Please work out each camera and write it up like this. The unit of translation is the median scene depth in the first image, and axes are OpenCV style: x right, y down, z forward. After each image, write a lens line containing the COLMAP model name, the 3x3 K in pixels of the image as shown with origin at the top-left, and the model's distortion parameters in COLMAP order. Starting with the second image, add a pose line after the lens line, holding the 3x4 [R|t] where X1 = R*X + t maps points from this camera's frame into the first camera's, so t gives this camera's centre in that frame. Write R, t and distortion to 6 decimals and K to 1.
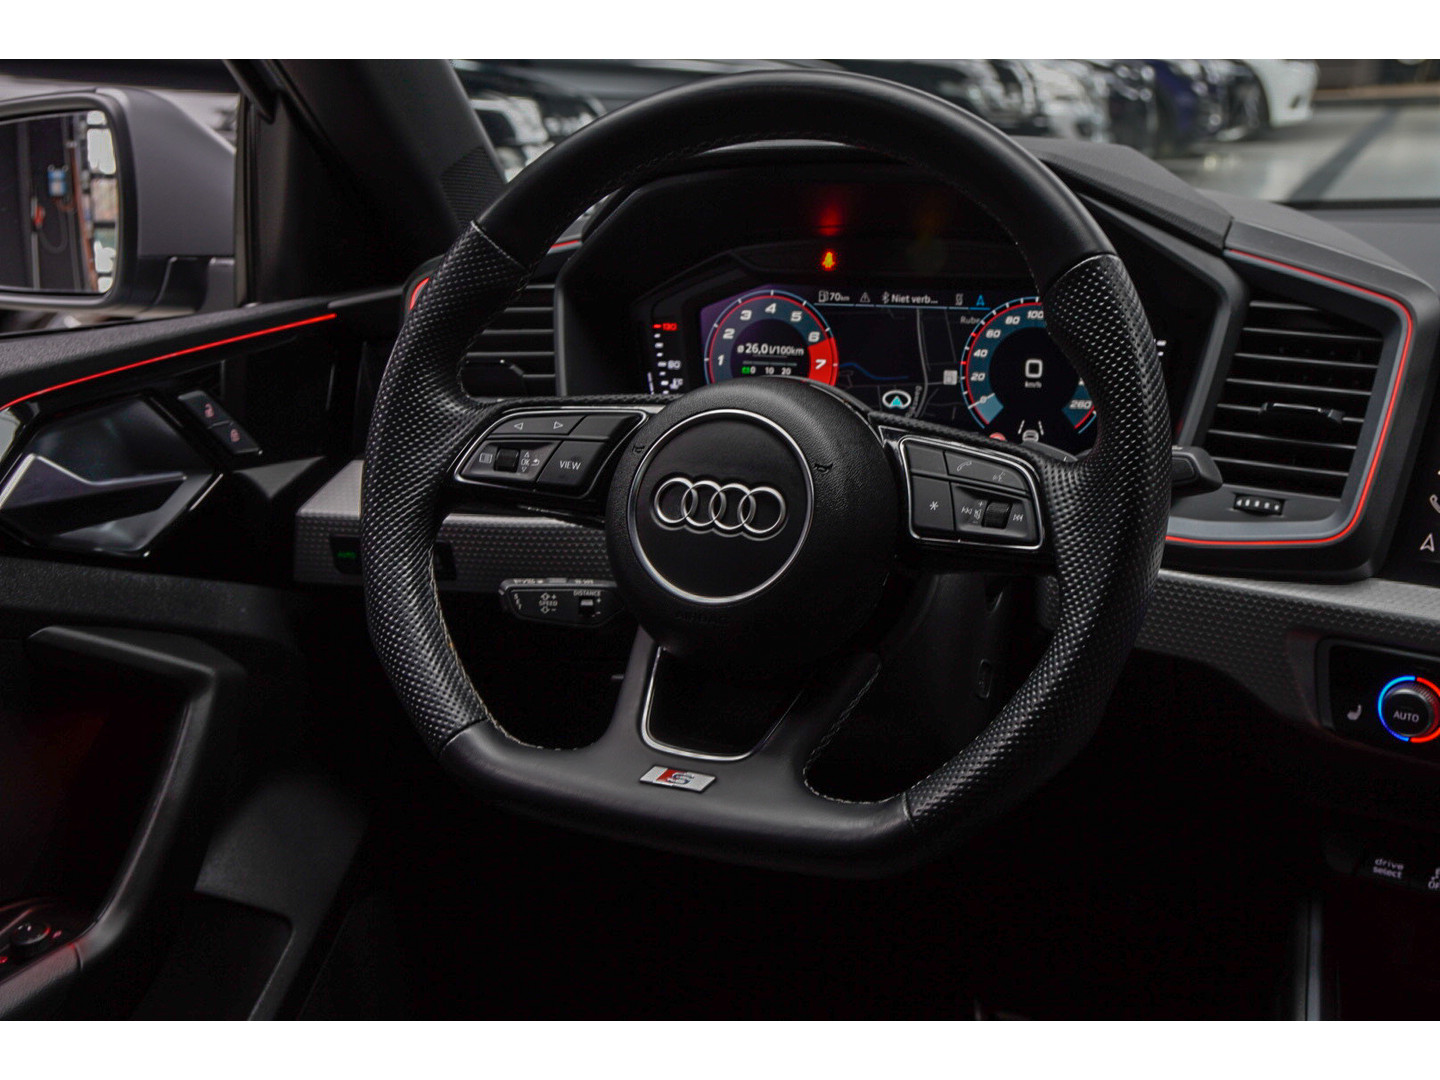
lens RADIAL K [[1795.4, 0, 717.2], [0, 1795.4, 543.3], [0, 0, 1]] dist [-0.007035, 0.000000]
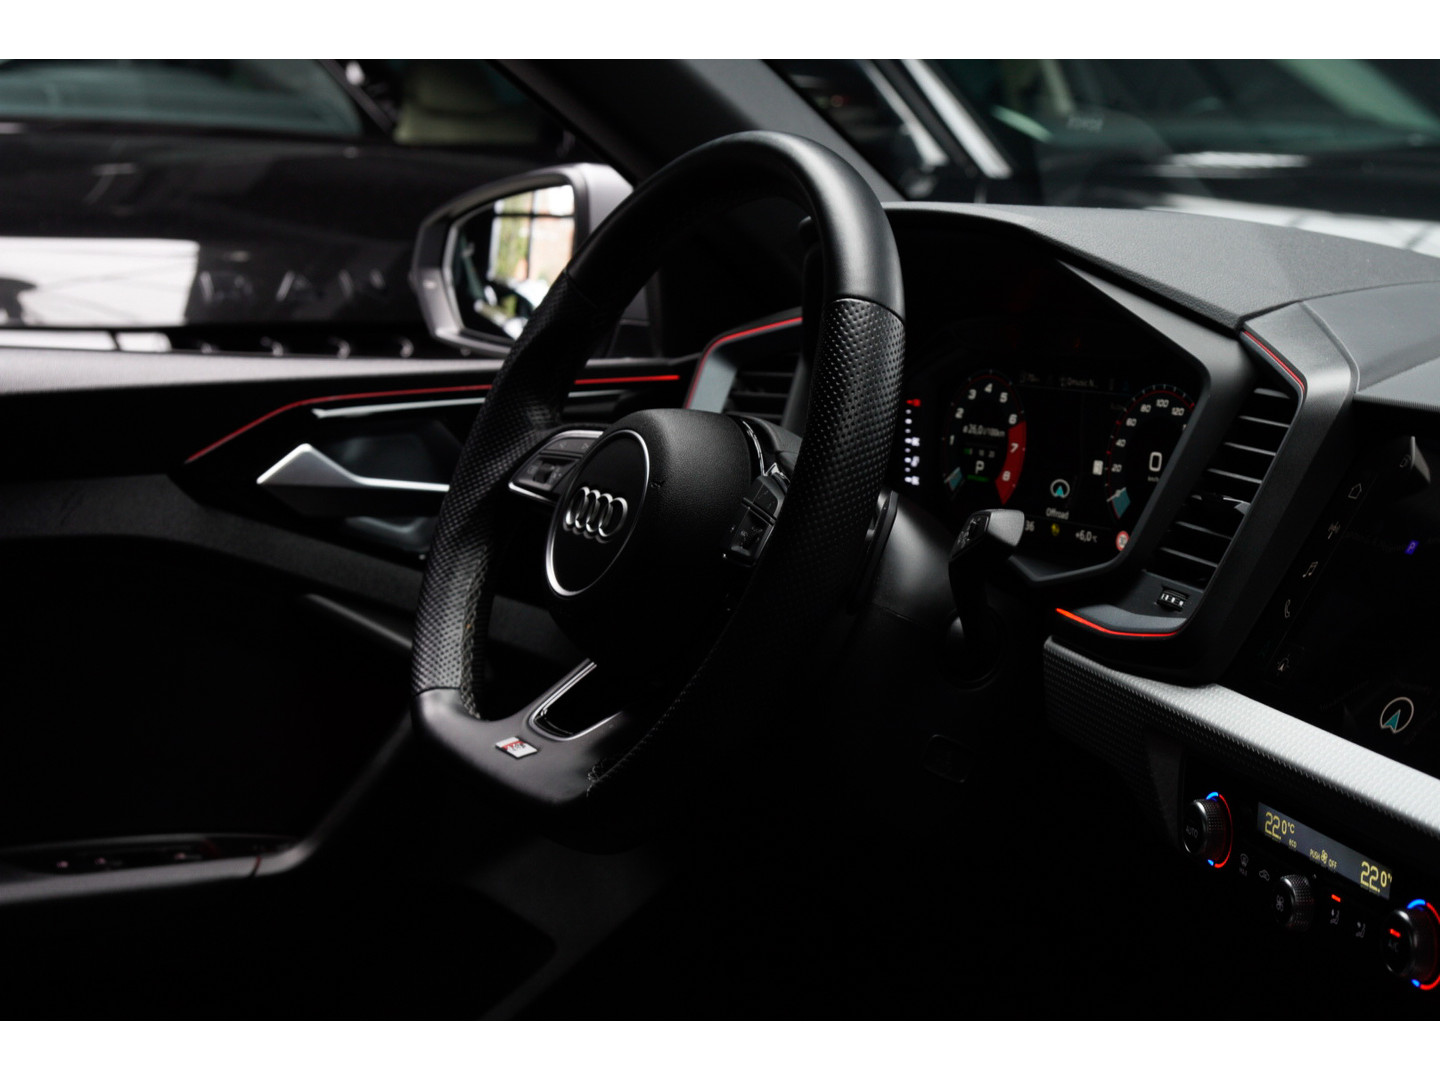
lens RADIAL K [[2515.3, 0, 719.6], [0, 2515.3, 539.6], [0, 0, 1]] dist [0.030694, 0.000000]
pose [[0.764477, 0.100856, -0.636713, 0.812143], [-0.182852, 0.981046, -0.064144, 0.062887], [0.618175, 0.165461, 0.768428, -0.110116]]
